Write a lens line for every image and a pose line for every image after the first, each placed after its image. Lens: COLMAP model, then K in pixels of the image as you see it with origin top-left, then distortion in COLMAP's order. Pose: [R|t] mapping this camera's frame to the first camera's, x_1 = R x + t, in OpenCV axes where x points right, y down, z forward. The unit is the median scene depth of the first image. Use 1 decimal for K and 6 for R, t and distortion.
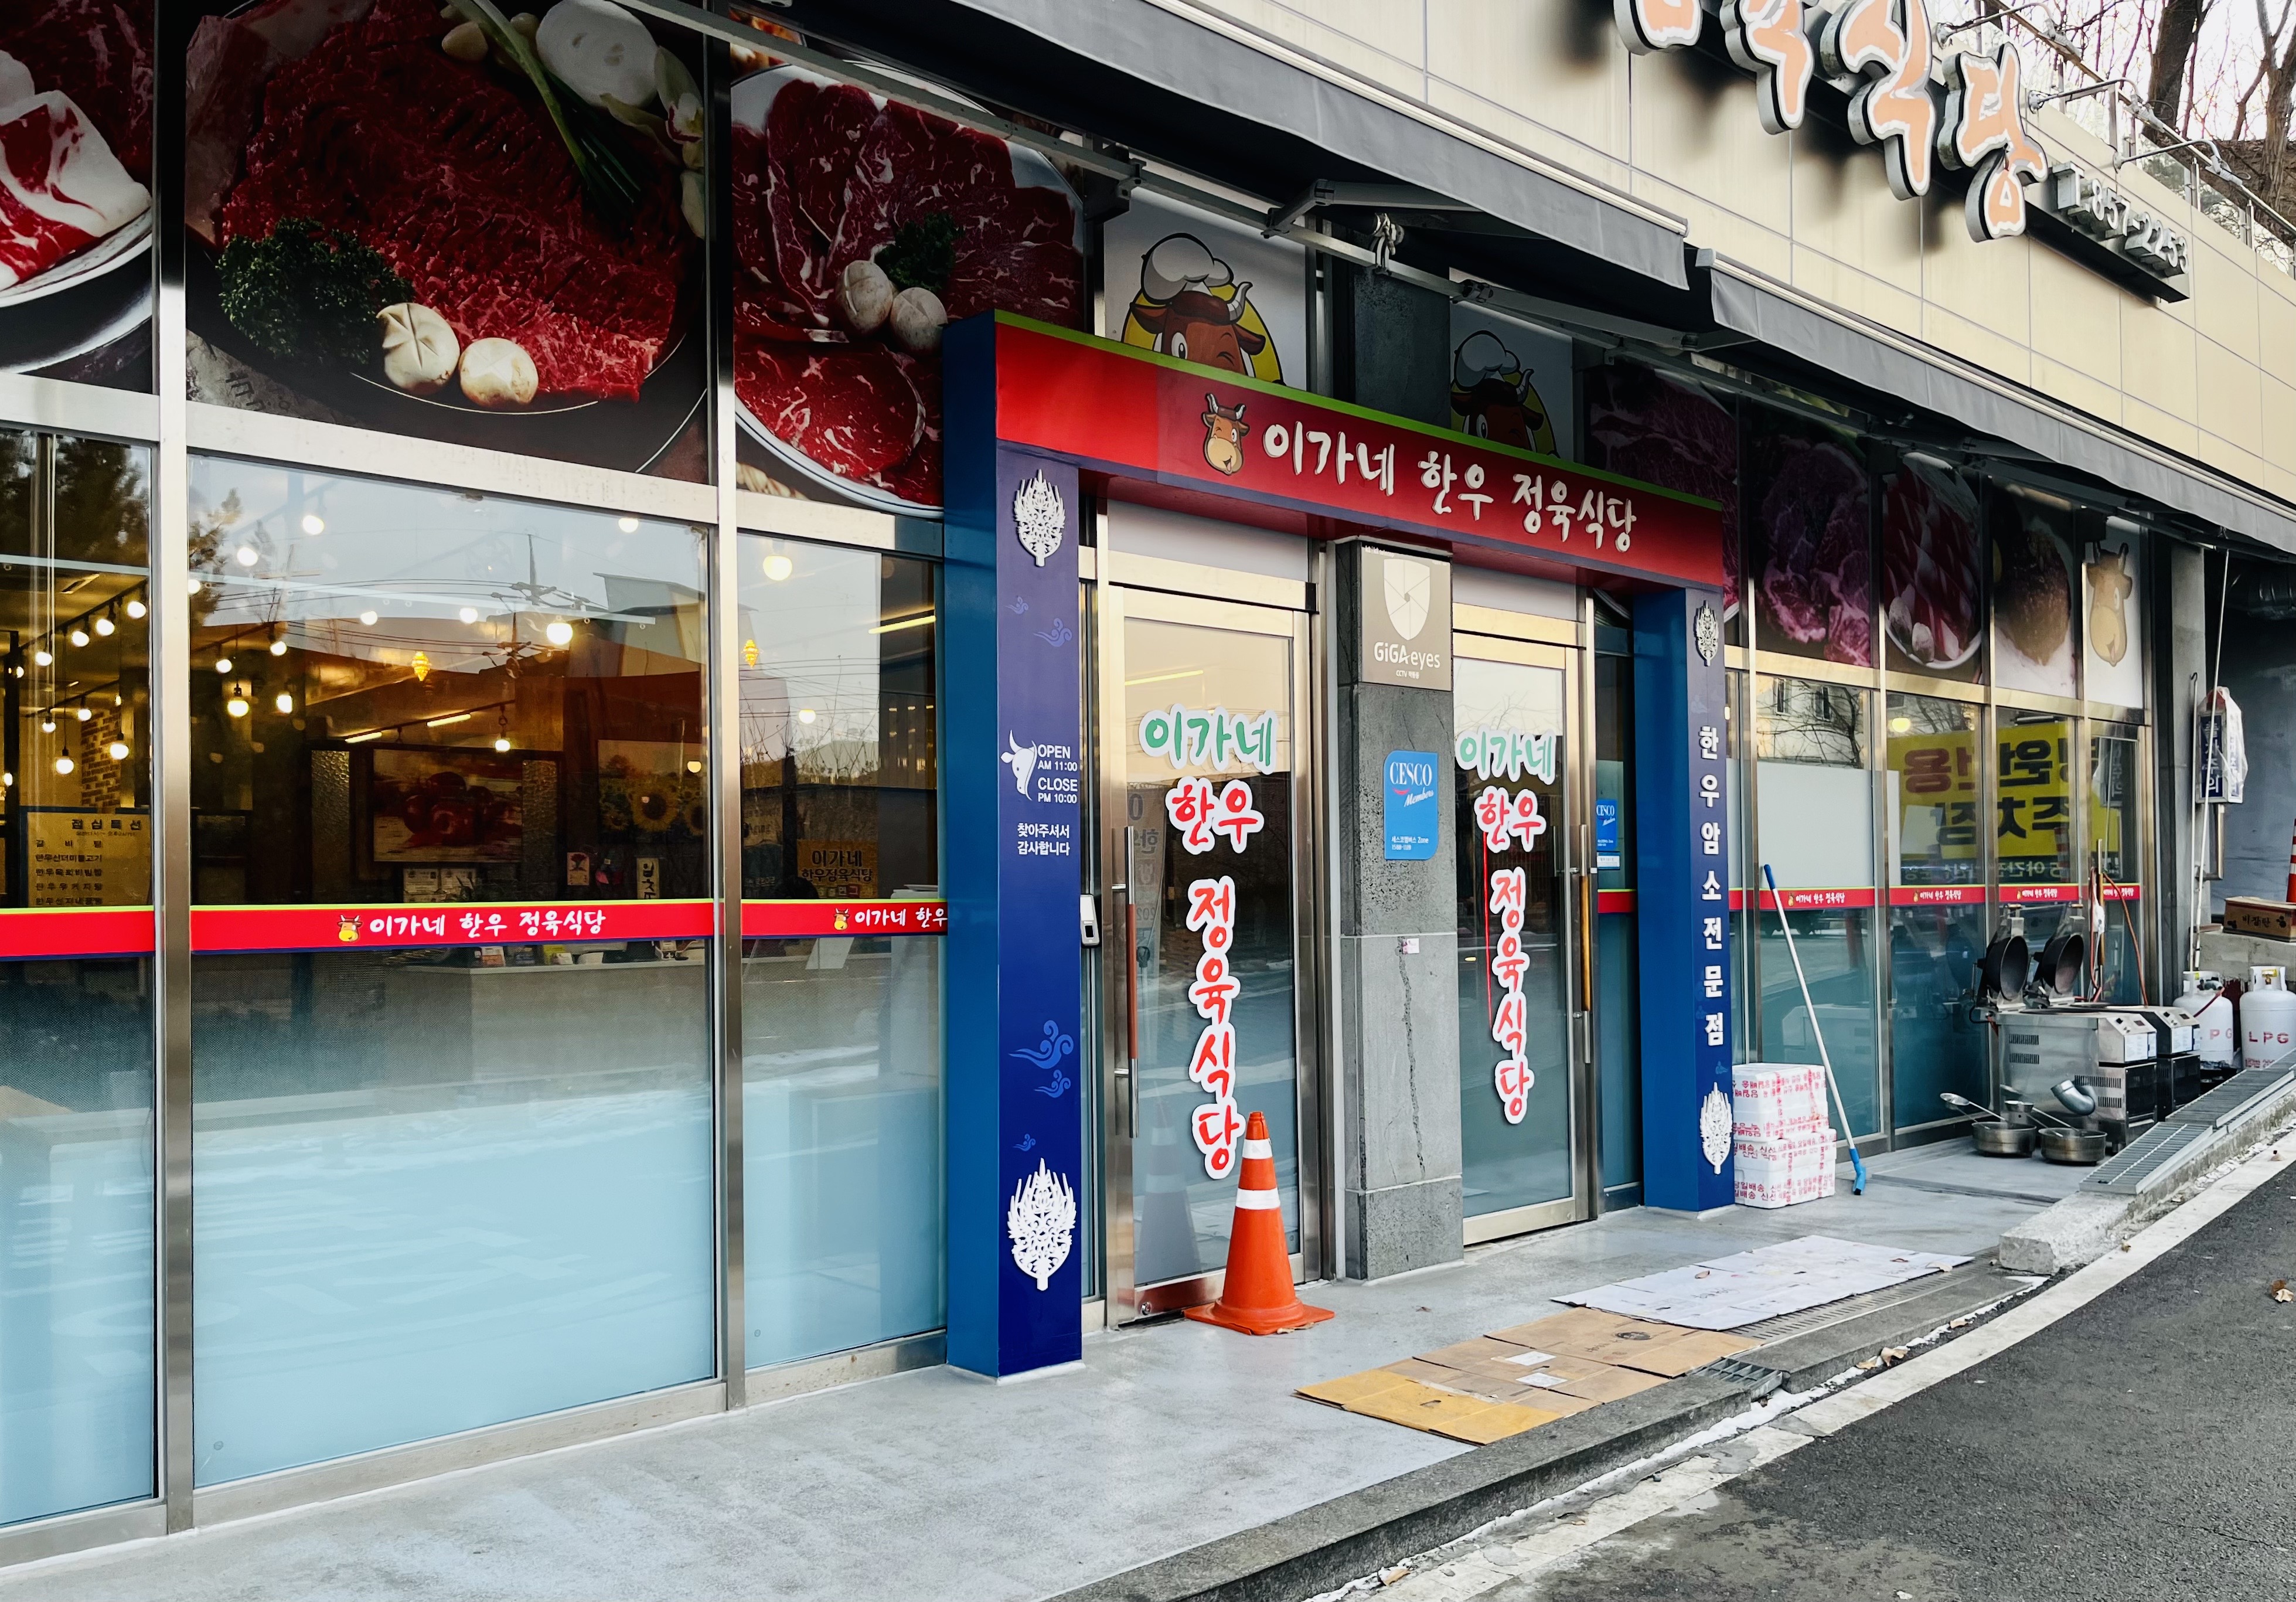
lens RADIAL K [[1777.4, 0, 1147.7], [0, 1777.4, 864.8], [0, 0, 1]] dist [0.085769, -0.134460]
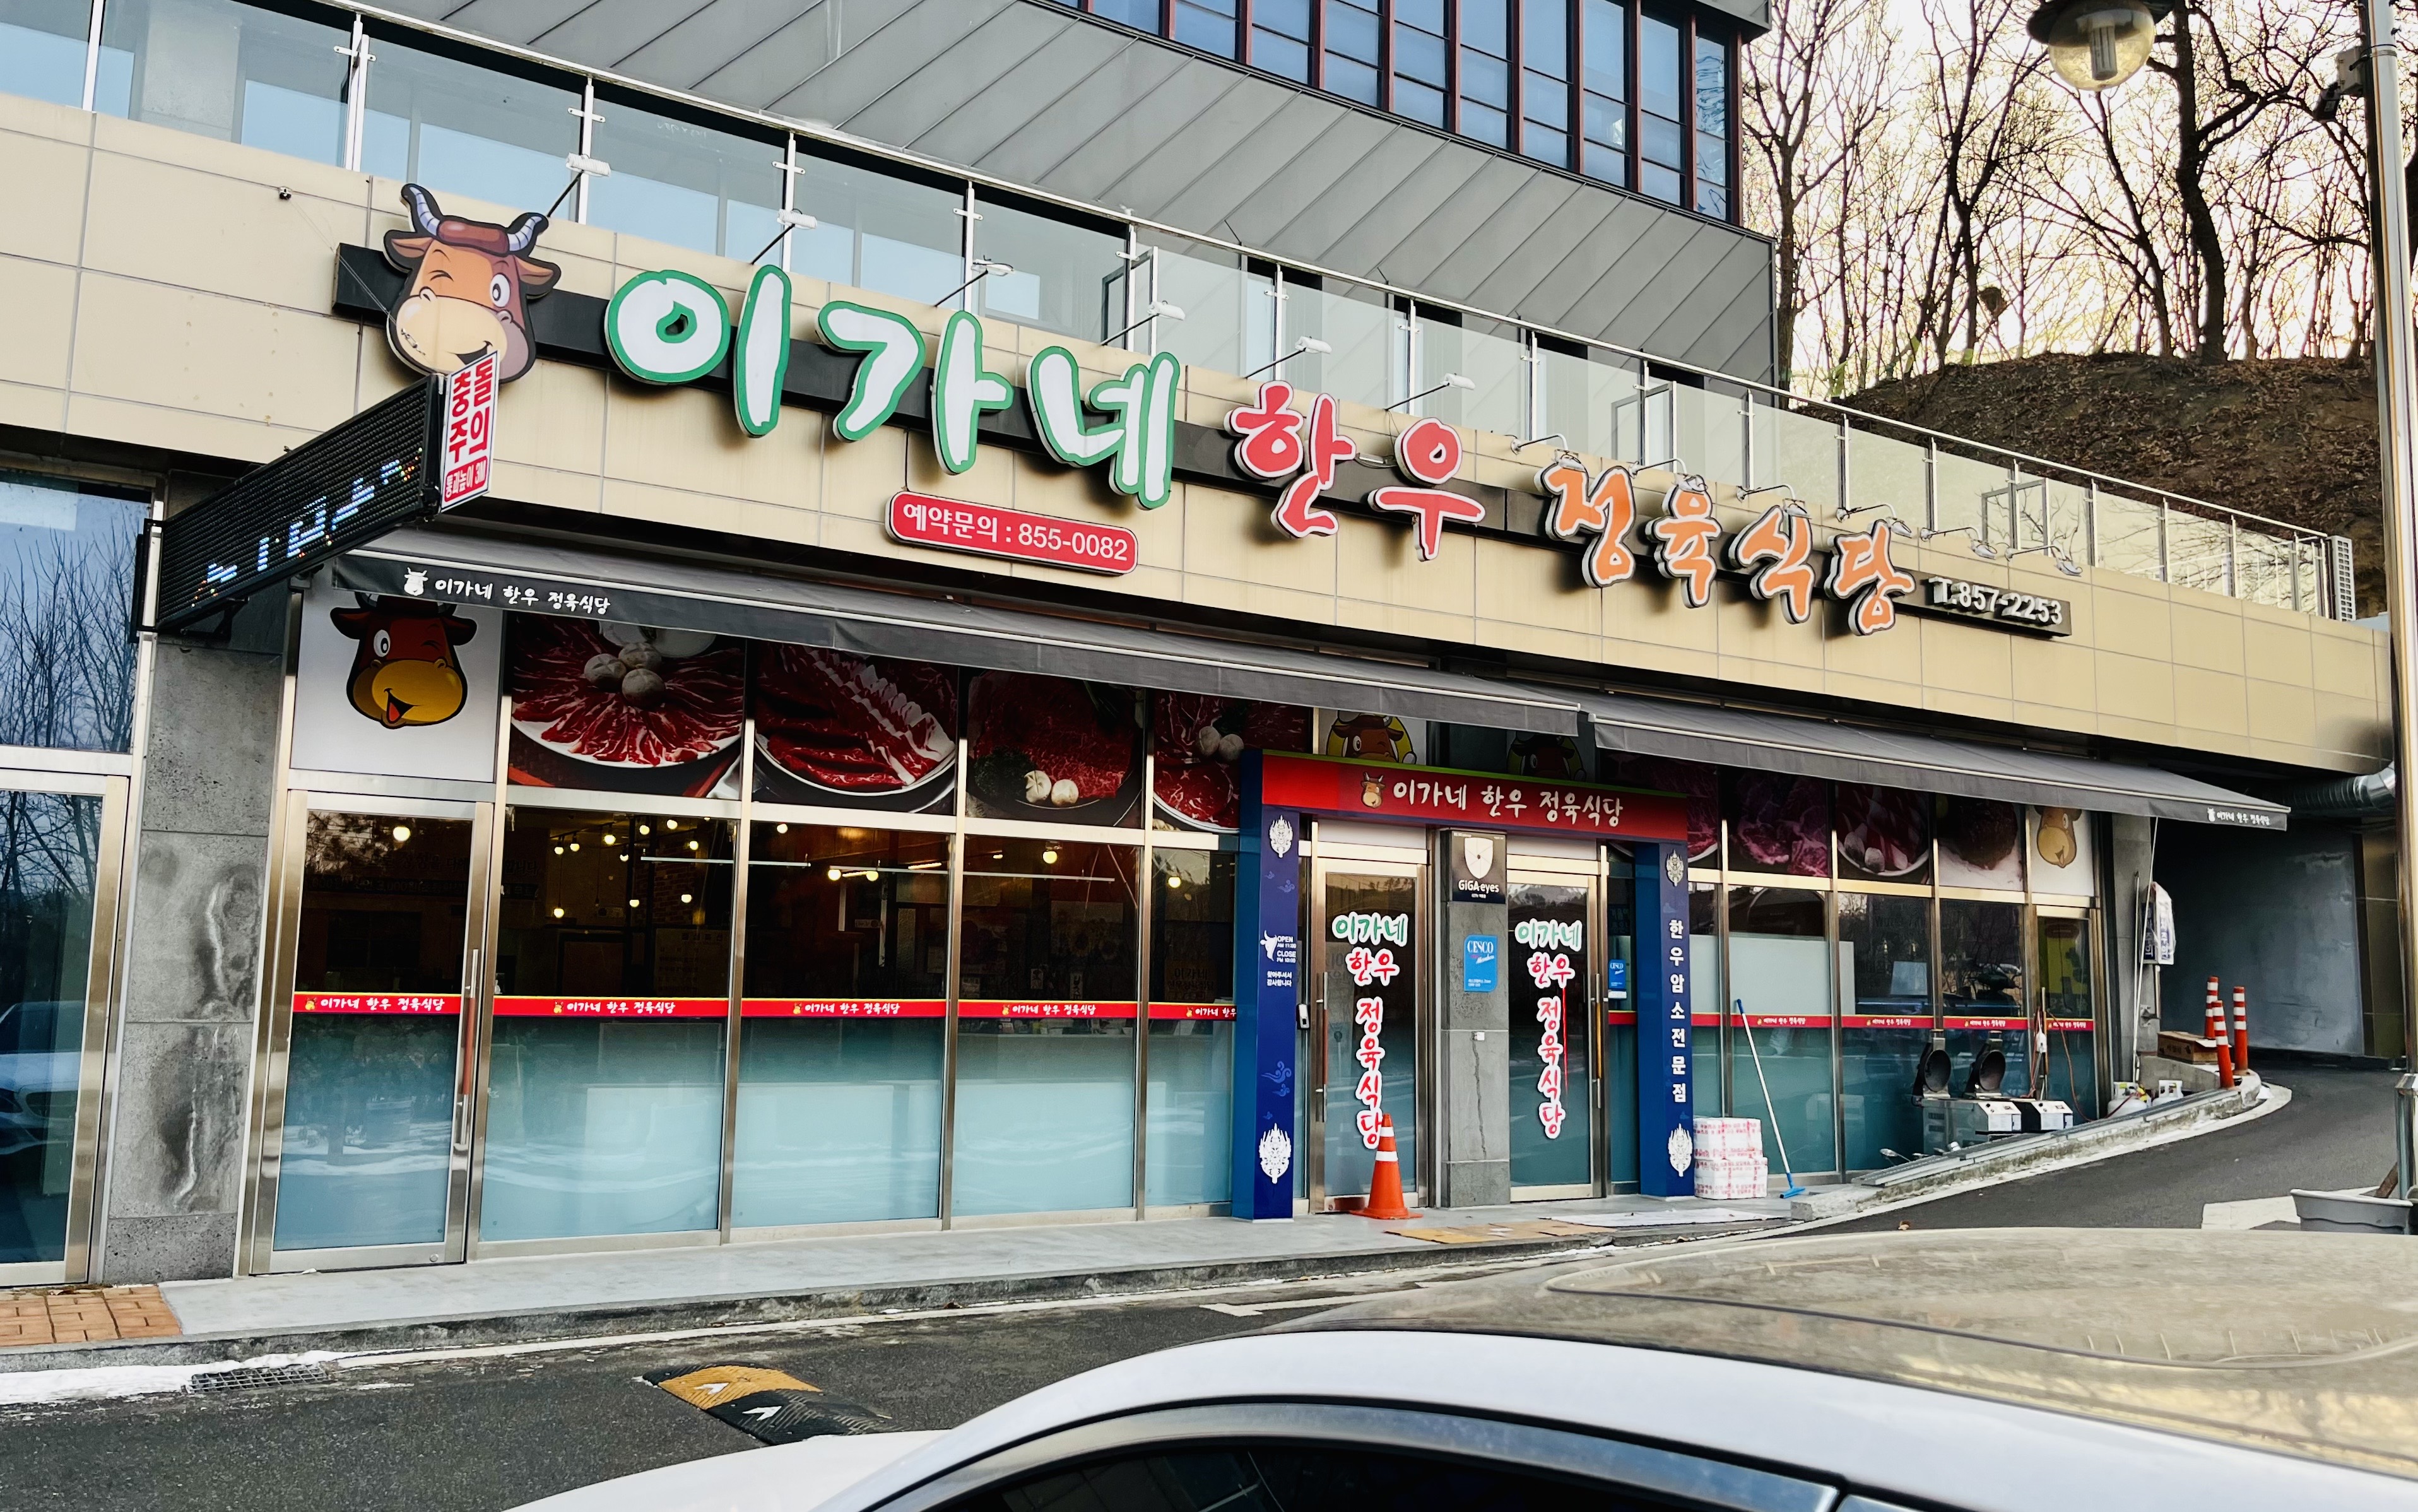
lens RADIAL K [[1916.3, 0, 1209.0], [0, 1916.3, 756.0], [0, 0, 1]] dist [0.082218, -0.162049]
pose [[0.985682, 0.007909, -0.168432, 0.220347], [-0.026249, 0.993918, -0.106944, -0.027875], [0.166562, 0.109834, 0.979895, -1.203846]]
